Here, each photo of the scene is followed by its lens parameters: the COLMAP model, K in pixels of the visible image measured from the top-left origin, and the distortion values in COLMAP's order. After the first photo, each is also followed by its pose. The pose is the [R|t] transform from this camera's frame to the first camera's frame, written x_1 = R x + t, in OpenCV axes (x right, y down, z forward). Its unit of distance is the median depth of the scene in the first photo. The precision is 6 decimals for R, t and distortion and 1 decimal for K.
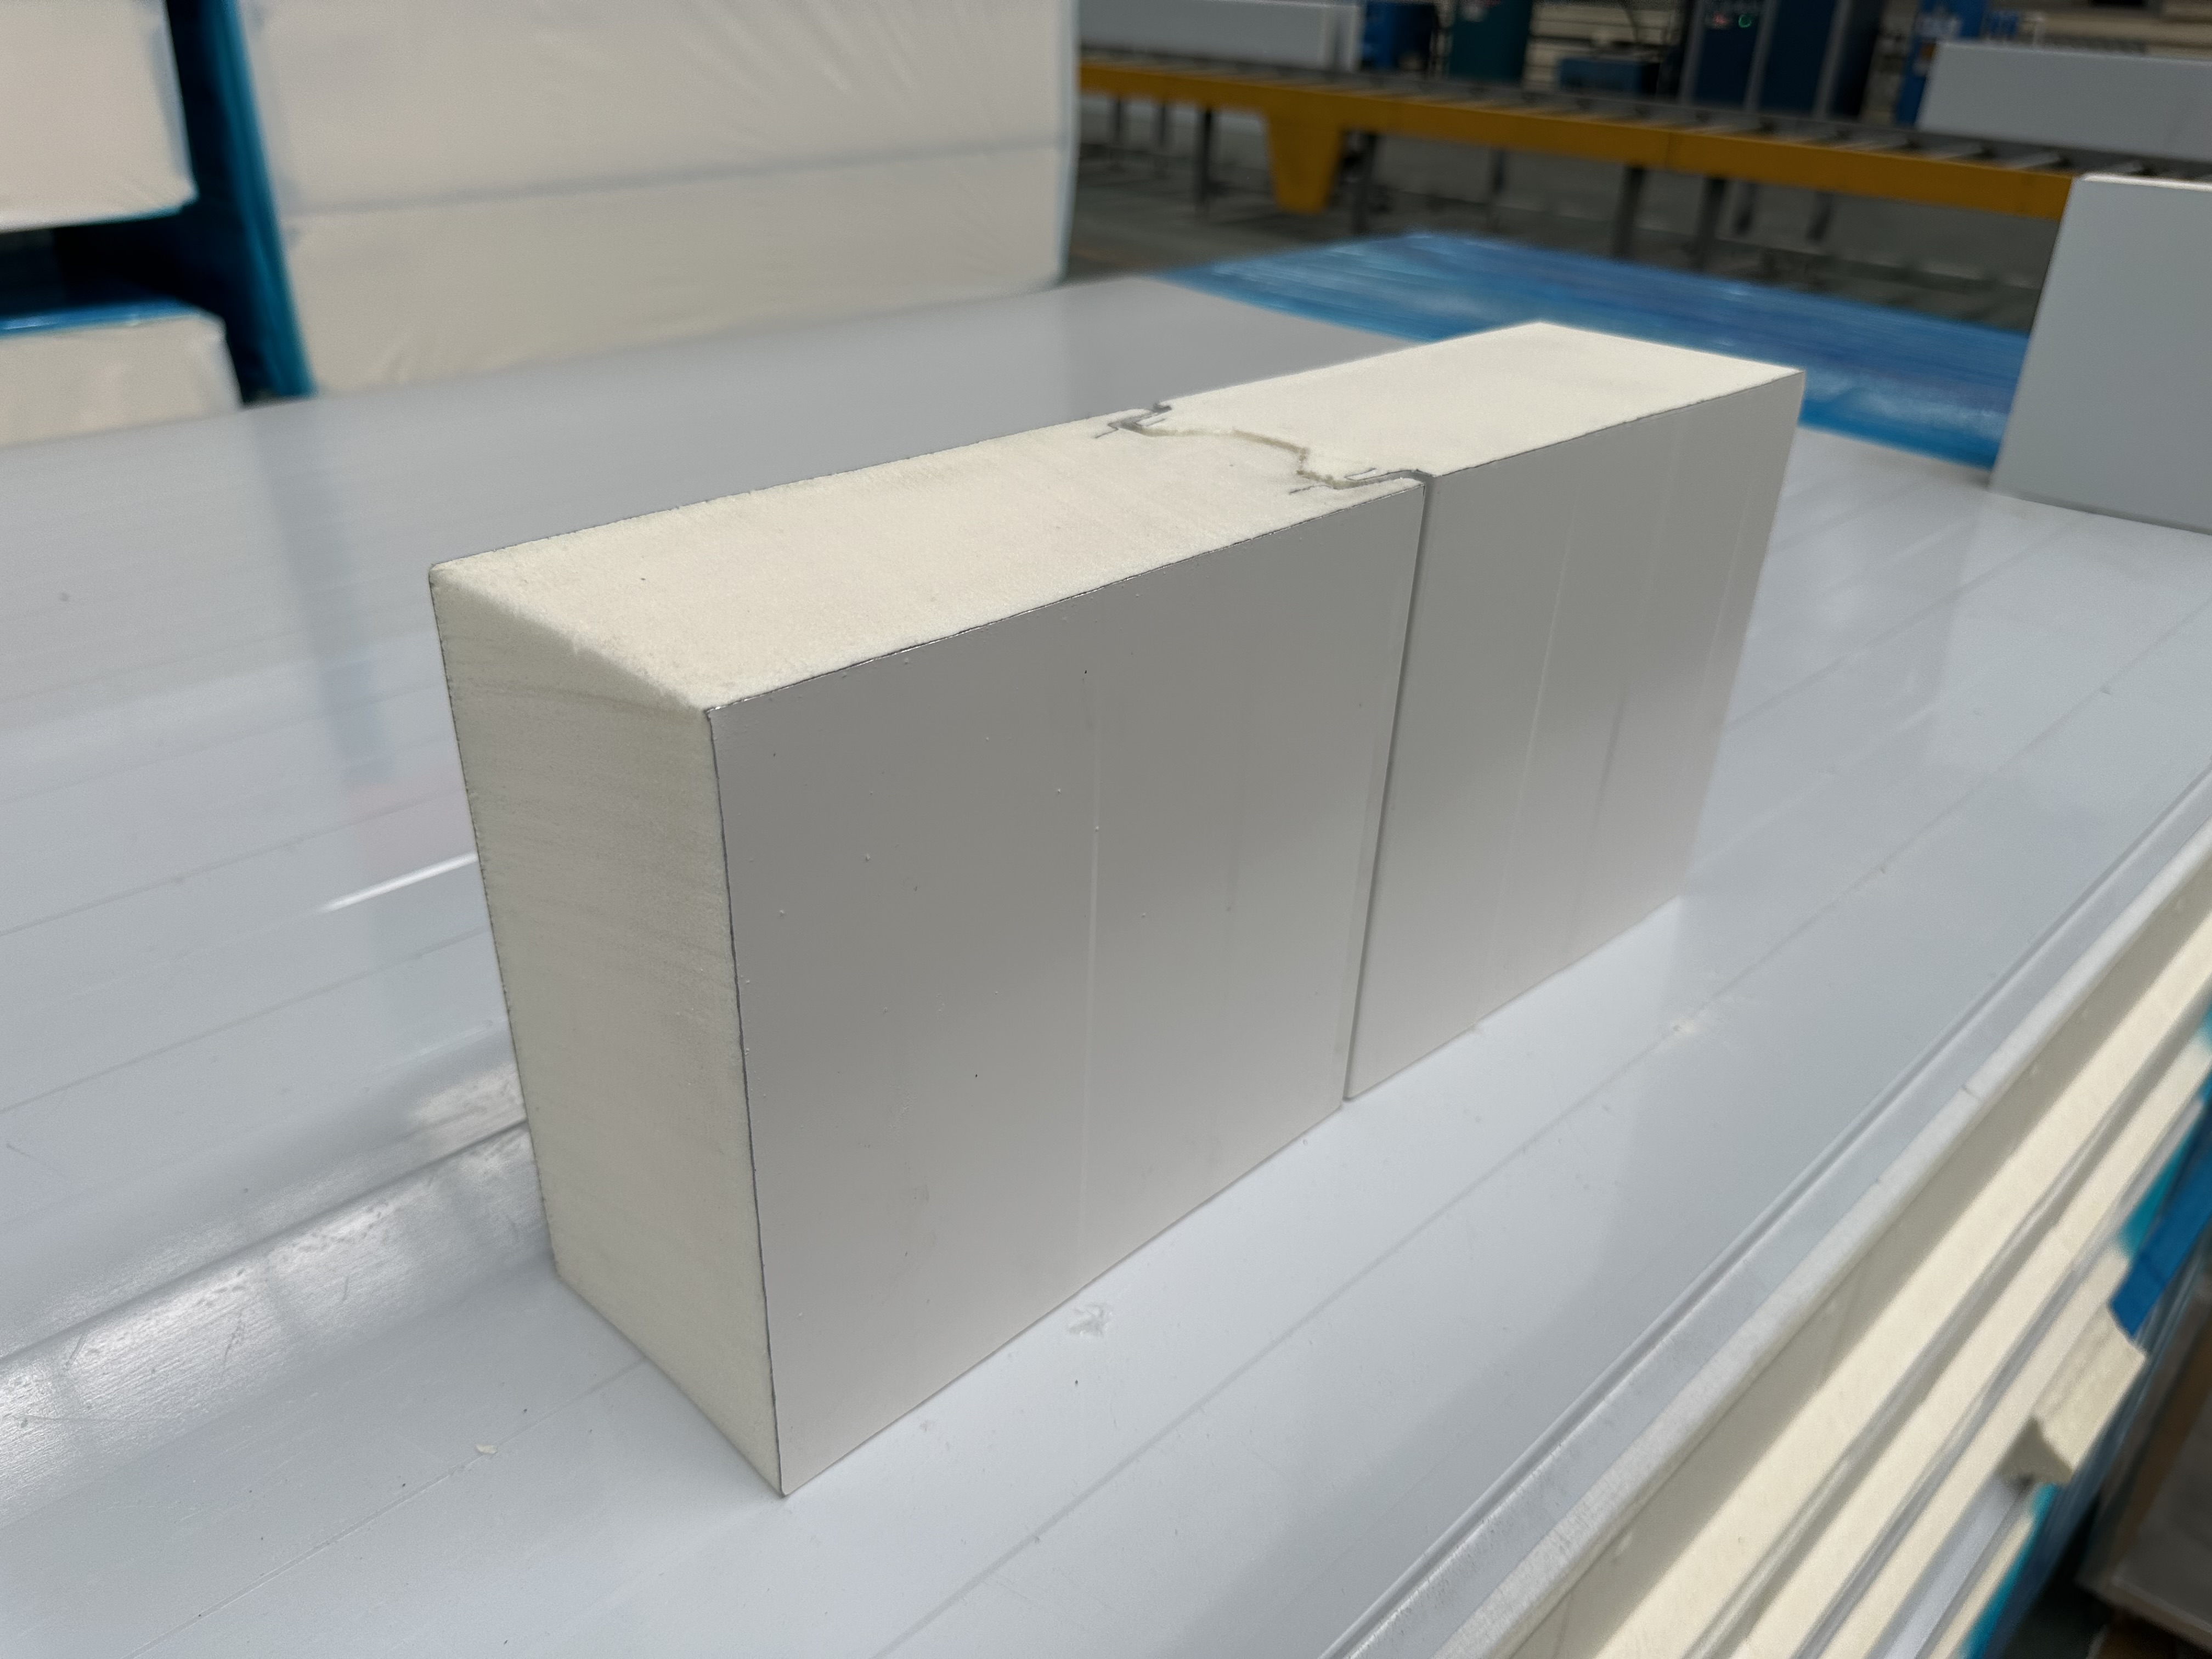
lens RADIAL K [[1631.6, 0, 1104.7], [0, 1631.6, 844.4], [0, 0, 1]] dist [-0.014477, -0.008436]
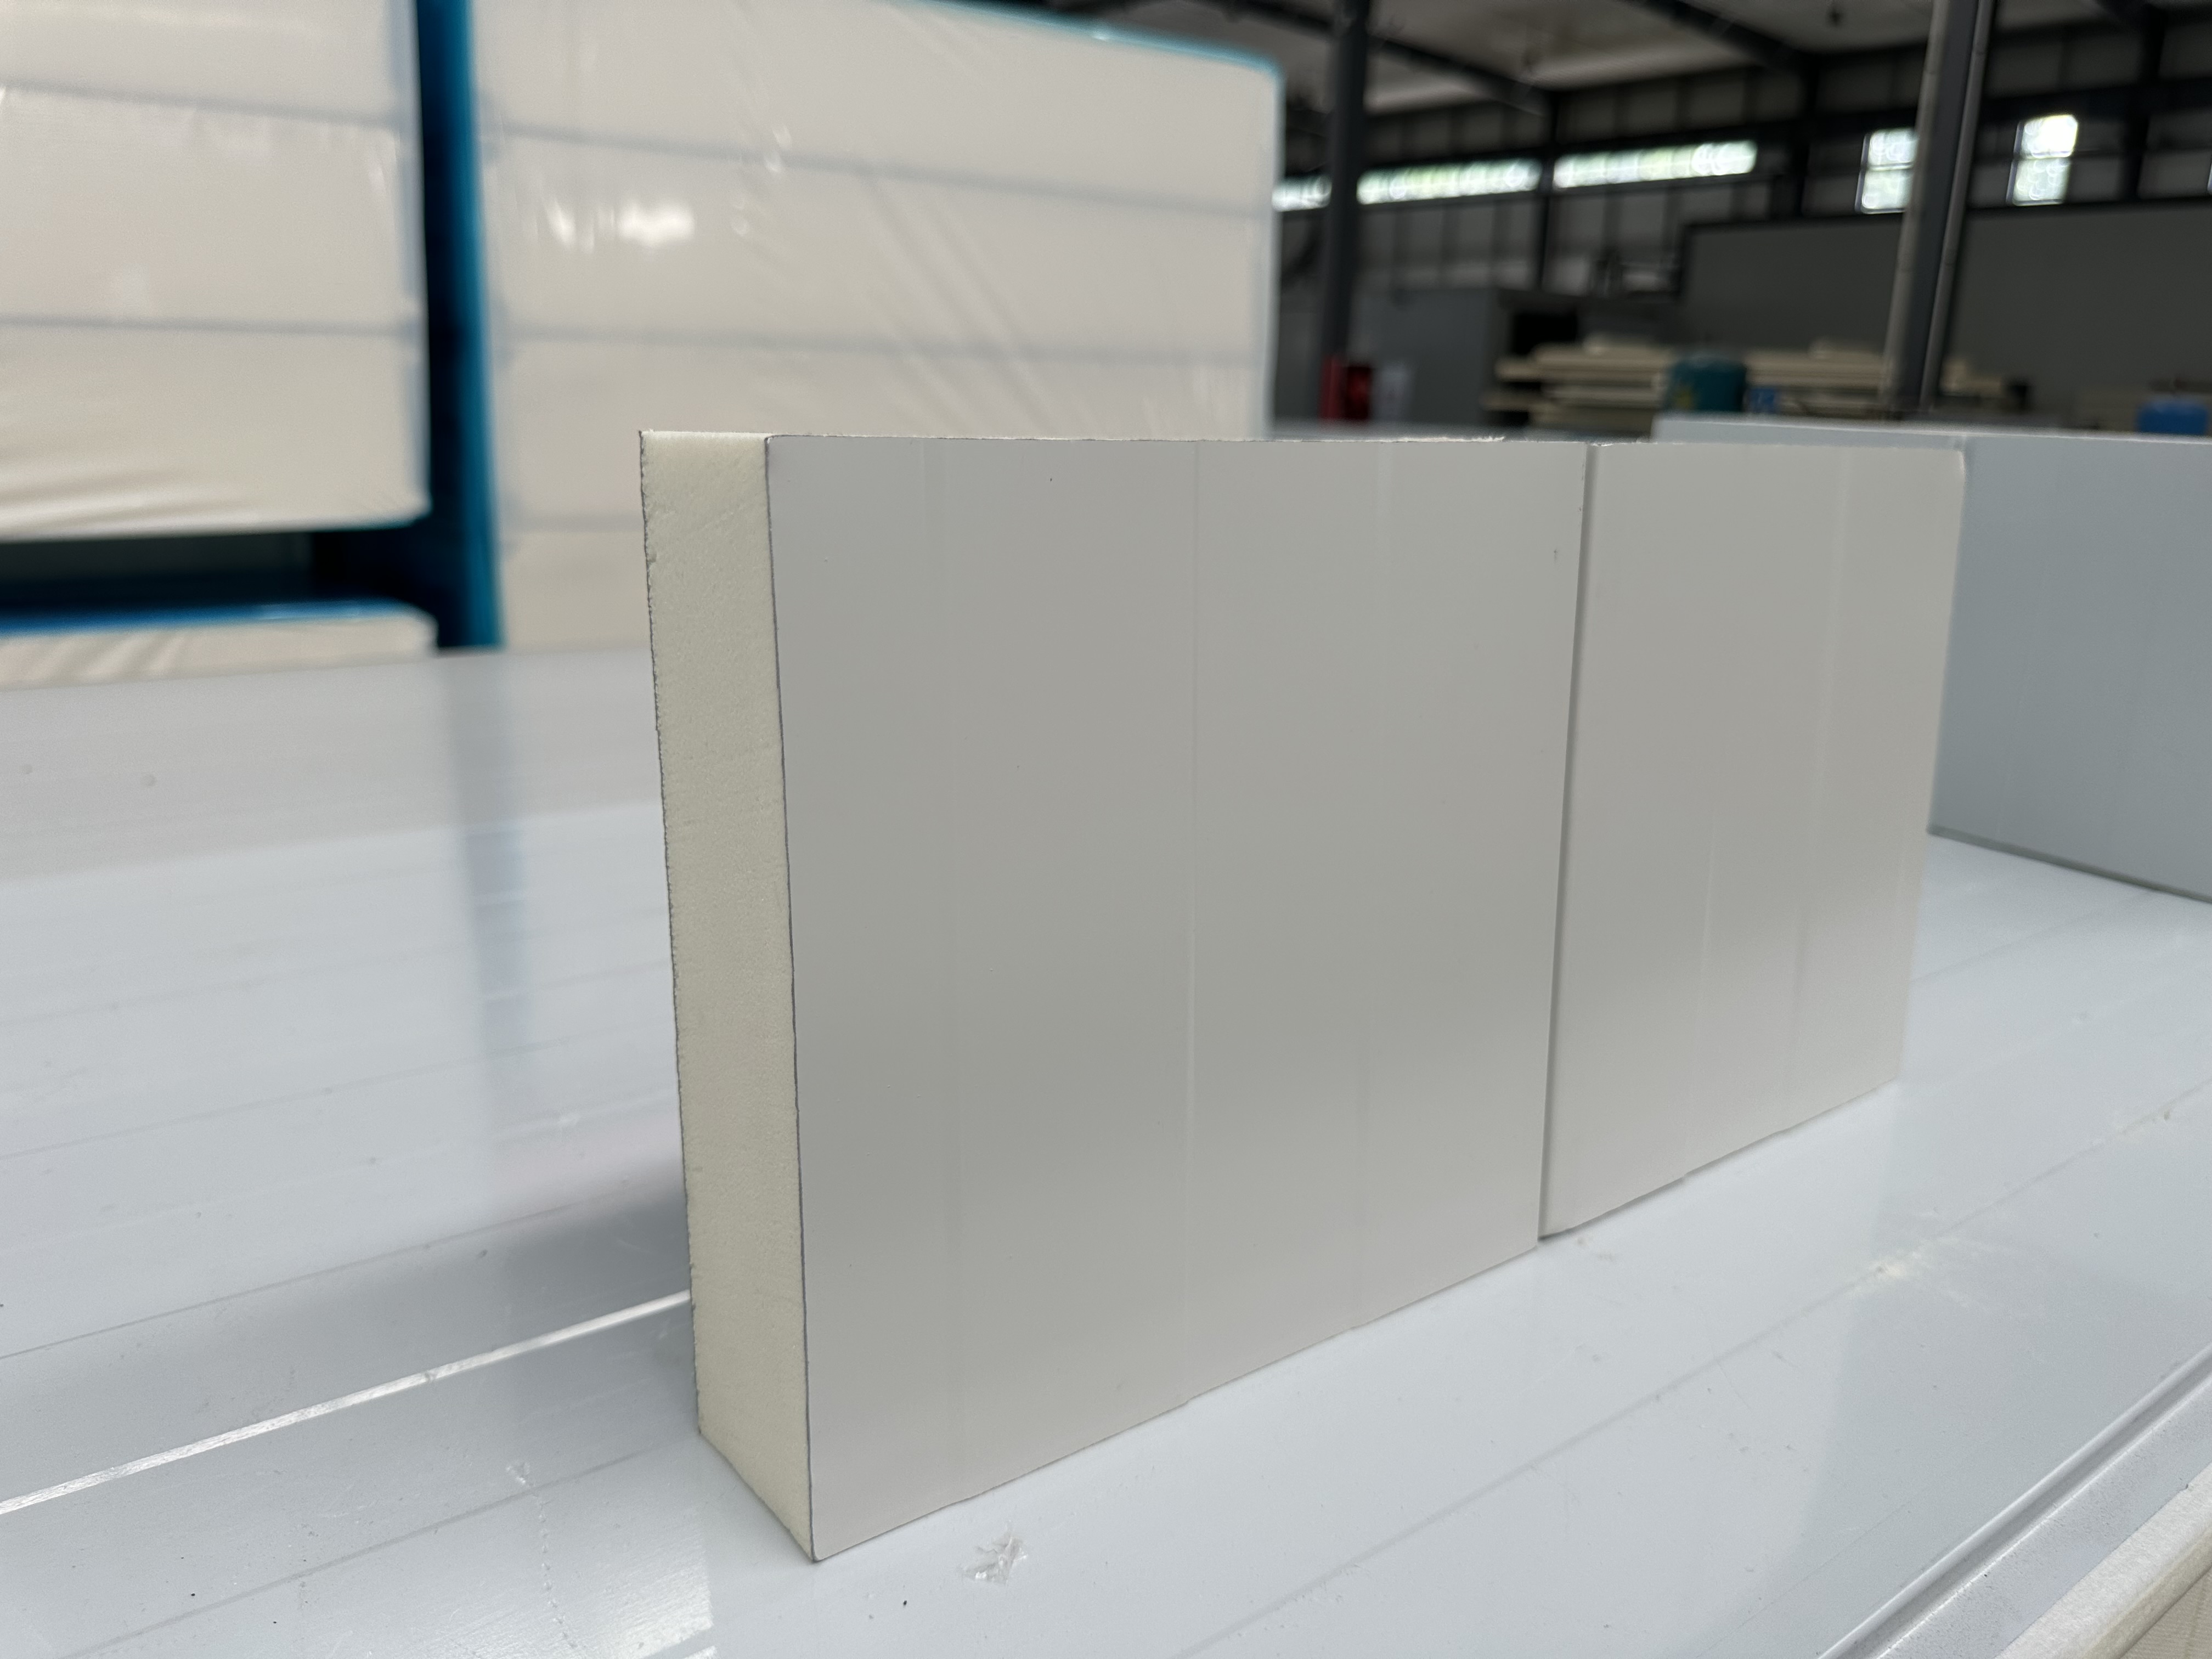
lens RADIAL K [[1631.6, 0, 1104.8], [0, 1631.6, 825.1], [0, 0, 1]] dist [-0.014477, -0.008436]
pose [[0.990962, 0.031158, -0.130477, 0.031046], [-0.063147, 0.966494, -0.248800, 0.041483], [0.118353, 0.254790, 0.959726, 0.066355]]
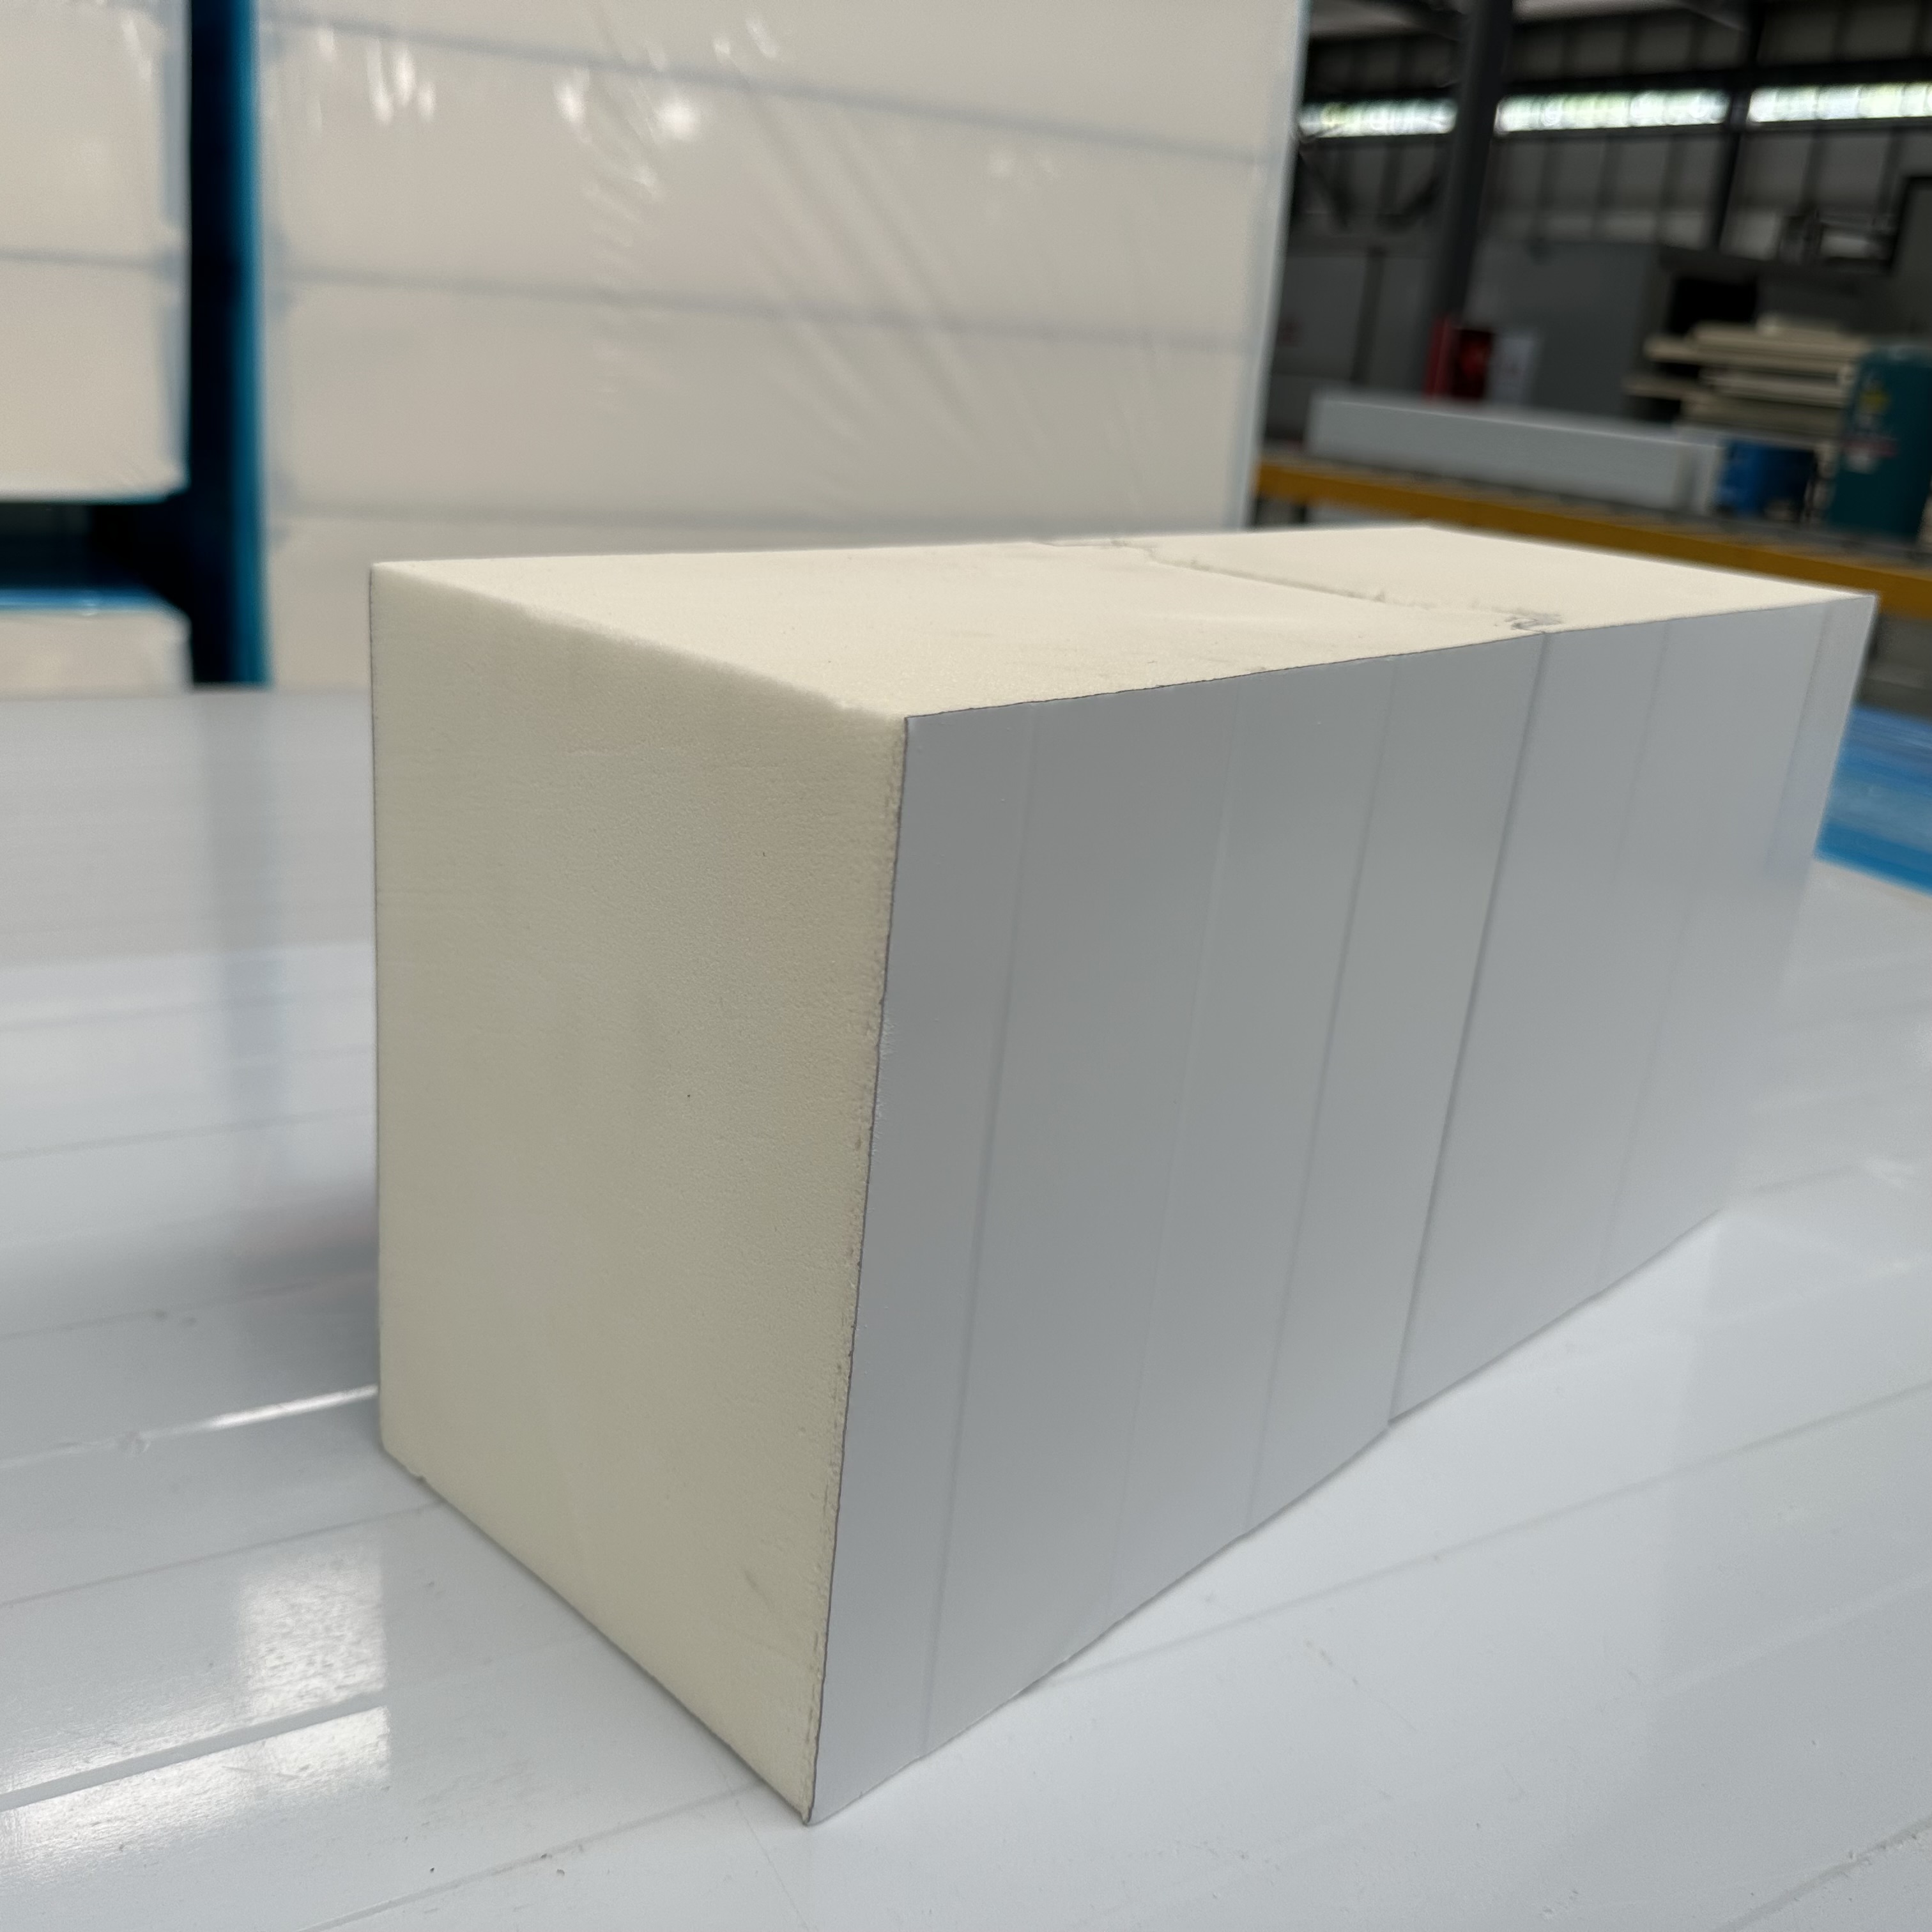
lens RADIAL K [[1900.7, 0, 966.6], [0, 1900.7, 938.4], [0, 0, 1]] dist [-0.017596, 0.000000]
pose [[0.969147, 0.121569, -0.214417, 0.106416], [-0.163788, 0.967700, -0.191649, -0.029508], [0.184192, 0.220855, 0.957756, 0.133526]]
